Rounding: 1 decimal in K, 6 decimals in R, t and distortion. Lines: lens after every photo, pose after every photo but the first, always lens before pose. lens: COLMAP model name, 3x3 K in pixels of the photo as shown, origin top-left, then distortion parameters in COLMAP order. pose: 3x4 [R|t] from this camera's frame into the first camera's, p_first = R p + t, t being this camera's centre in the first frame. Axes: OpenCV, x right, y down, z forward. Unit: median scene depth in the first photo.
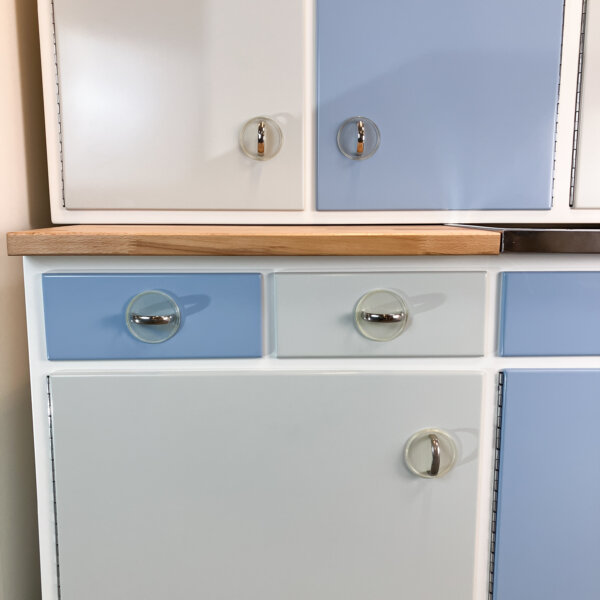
lens RADIAL K [[660.2, 0, 297.7], [0, 660.2, 300.7], [0, 0, 1]] dist [0.028800, 0.000000]
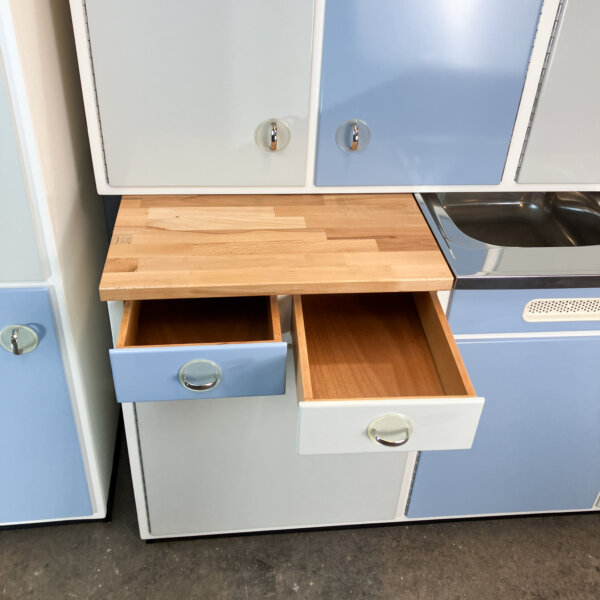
lens RADIAL K [[660.2, 0, 296.5], [0, 660.2, 235.4], [0, 0, 1]] dist [0.028800, 0.000000]
pose [[0.996637, -0.000196, 0.081939, -0.132416], [-0.035233, 0.901805, 0.430705, -0.719567], [-0.073978, -0.432143, 0.898766, -0.180135]]
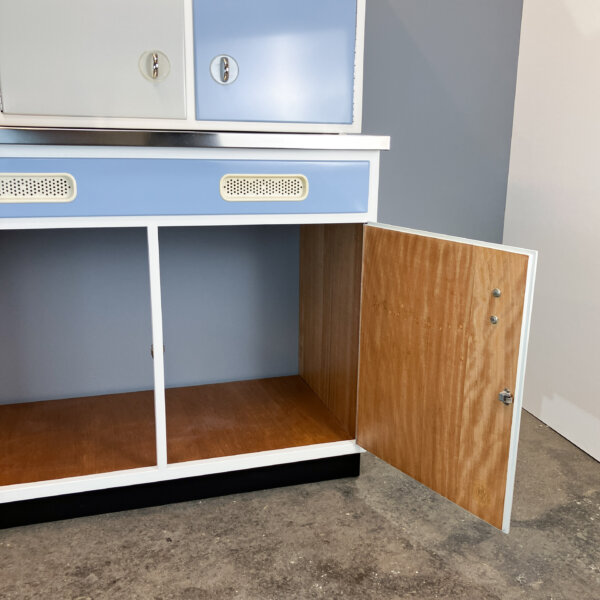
lens RADIAL K [[708.9, 0, 334.0], [0, 708.9, 317.2], [0, 0, 1]] dist [0.029968, 0.000000]
pose [[0.955486, -0.056249, 0.289624, 0.754134], [0.018789, 0.991266, 0.130533, 0.107284], [-0.294437, -0.119280, 0.948198, -0.695277]]
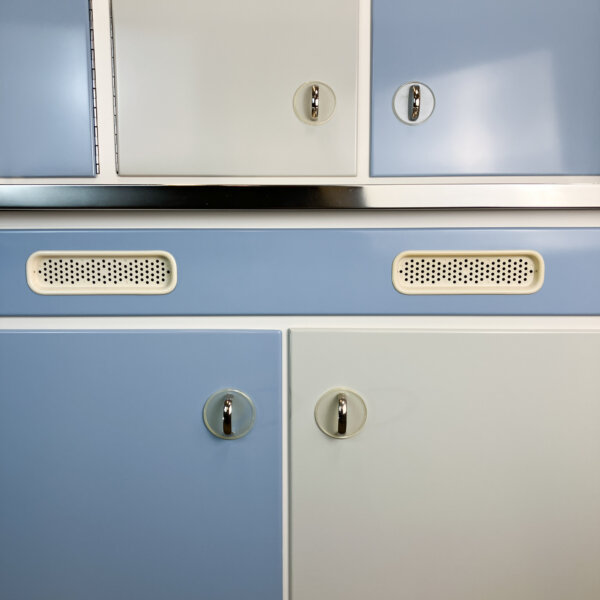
lens RADIAL K [[661.5, 0, 301.5], [0, 661.5, 301.4], [0, 0, 1]] dist [0.039073, 0.000000]
pose [[0.999078, 0.001160, -0.042912, 0.906817], [-0.001334, 0.999991, -0.004029, 0.064513], [0.042907, 0.004082, 0.999071, 0.035282]]
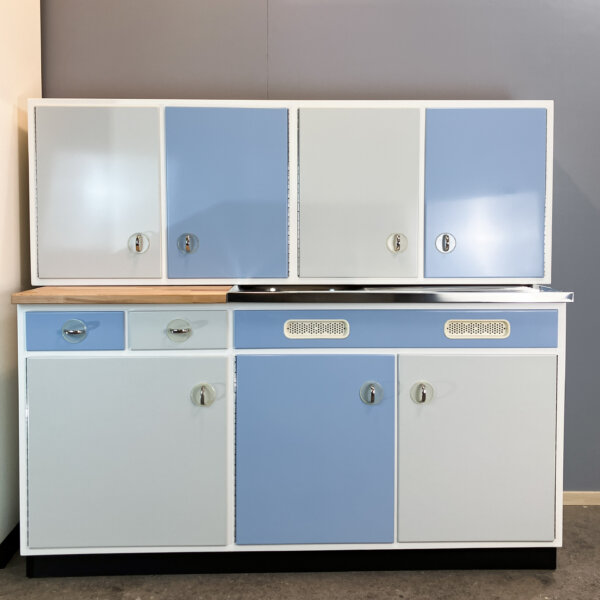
lens RADIAL K [[708.9, 0, 304.1], [0, 708.9, 269.3], [0, 0, 1]] dist [0.029968, 0.000000]
pose [[0.999998, -0.001330, -0.001433, 0.538017], [0.001188, 0.995480, -0.094968, 0.044396], [0.001552, 0.094966, 0.995479, -1.353301]]
